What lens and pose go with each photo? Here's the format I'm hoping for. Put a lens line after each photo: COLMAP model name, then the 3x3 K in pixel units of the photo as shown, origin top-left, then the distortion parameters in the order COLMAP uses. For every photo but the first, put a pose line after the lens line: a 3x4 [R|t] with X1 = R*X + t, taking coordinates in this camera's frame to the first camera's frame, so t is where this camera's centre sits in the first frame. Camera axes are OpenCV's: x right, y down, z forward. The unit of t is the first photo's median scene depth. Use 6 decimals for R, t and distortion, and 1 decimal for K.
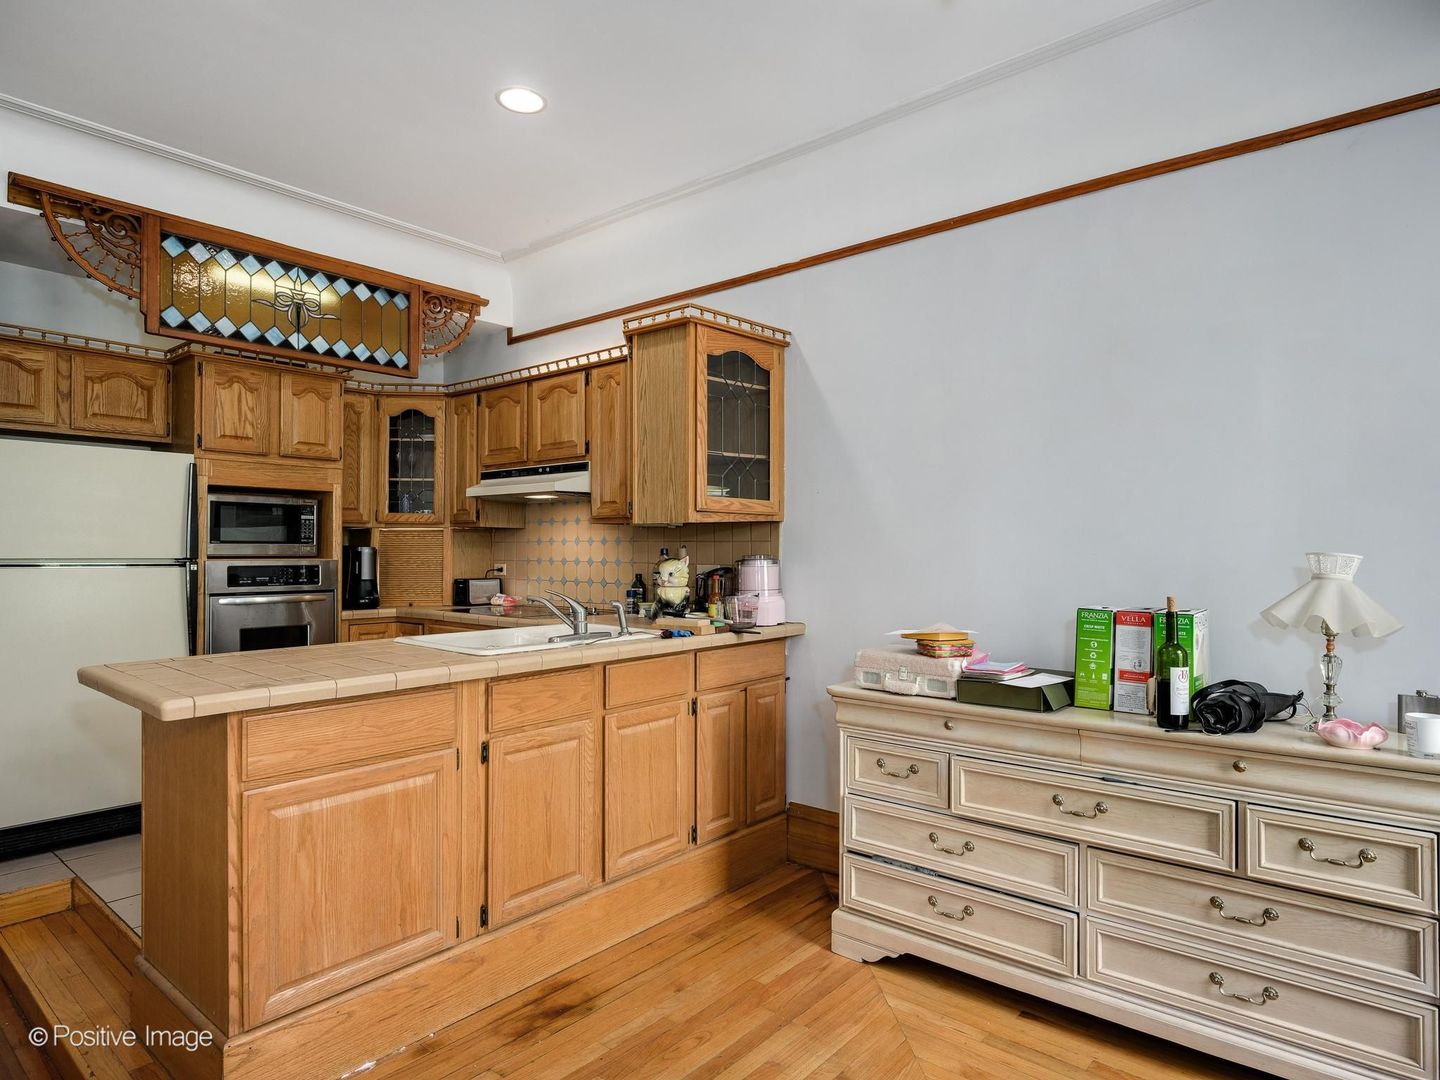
lens RADIAL K [[828.9, 0, 721.1], [0, 828.9, 548.9], [0, 0, 1]] dist [0.001498, 0.000481]
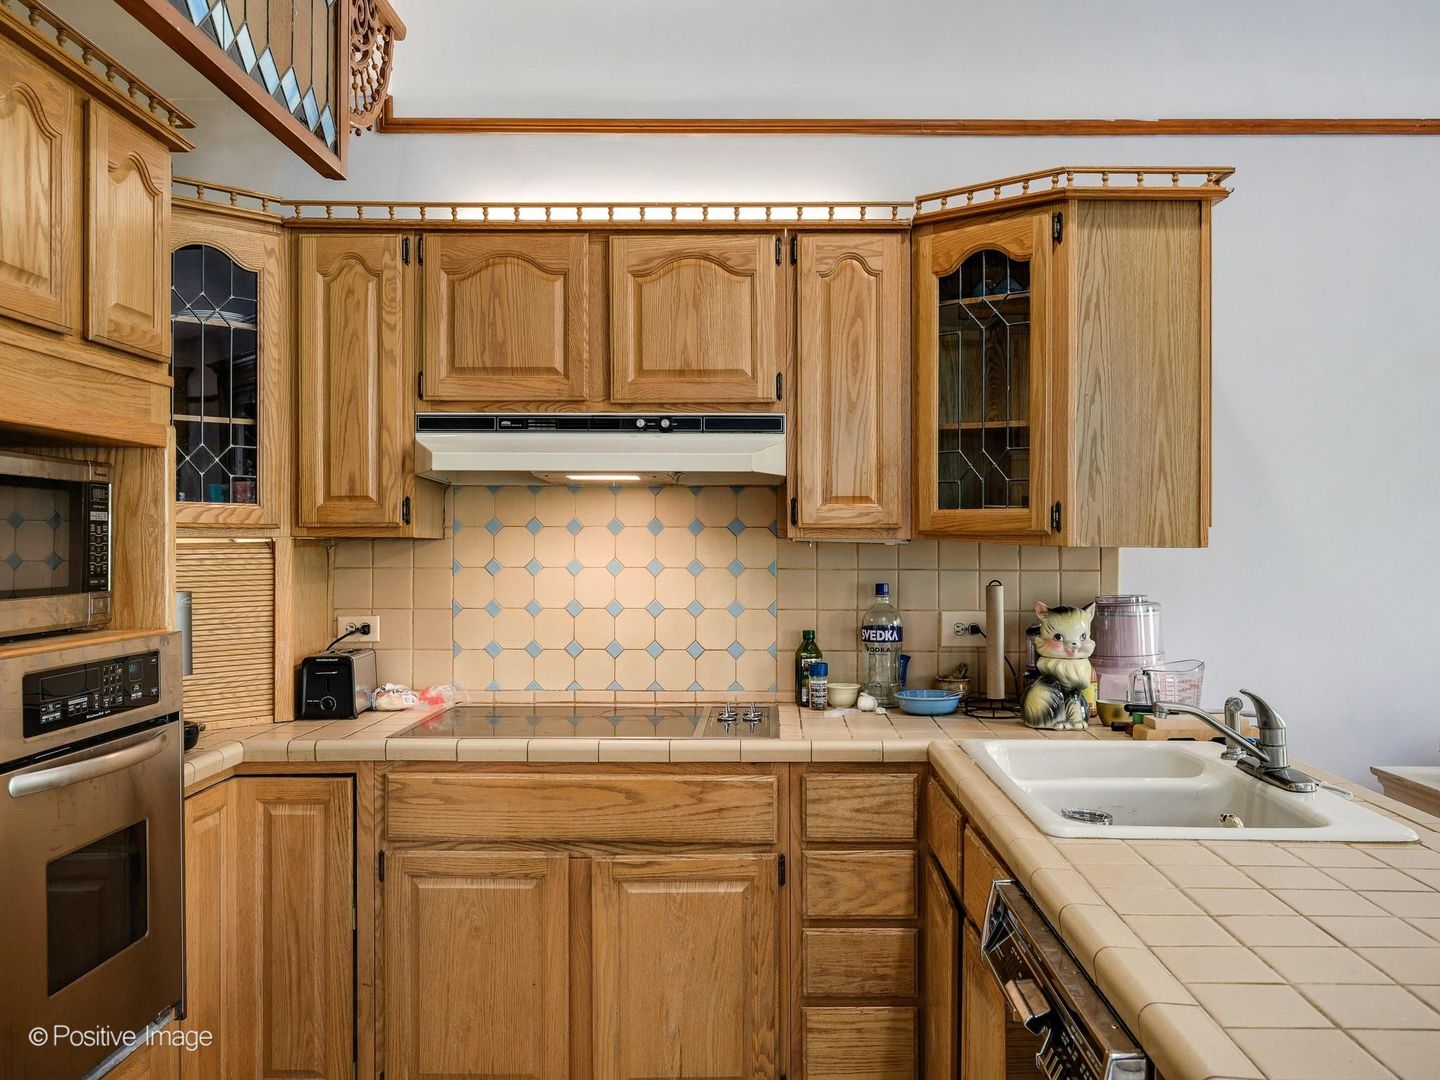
lens RADIAL K [[1234.0, 0, 751.7], [0, 1234.0, 526.4], [0, 0, 1]] dist [-0.000349, 0.001924]
pose [[0.768476, 0.005904, 0.639852, -0.621455], [-0.001101, 0.999968, -0.007906, -0.029823], [-0.639878, 0.005371, 0.768458, 0.411374]]
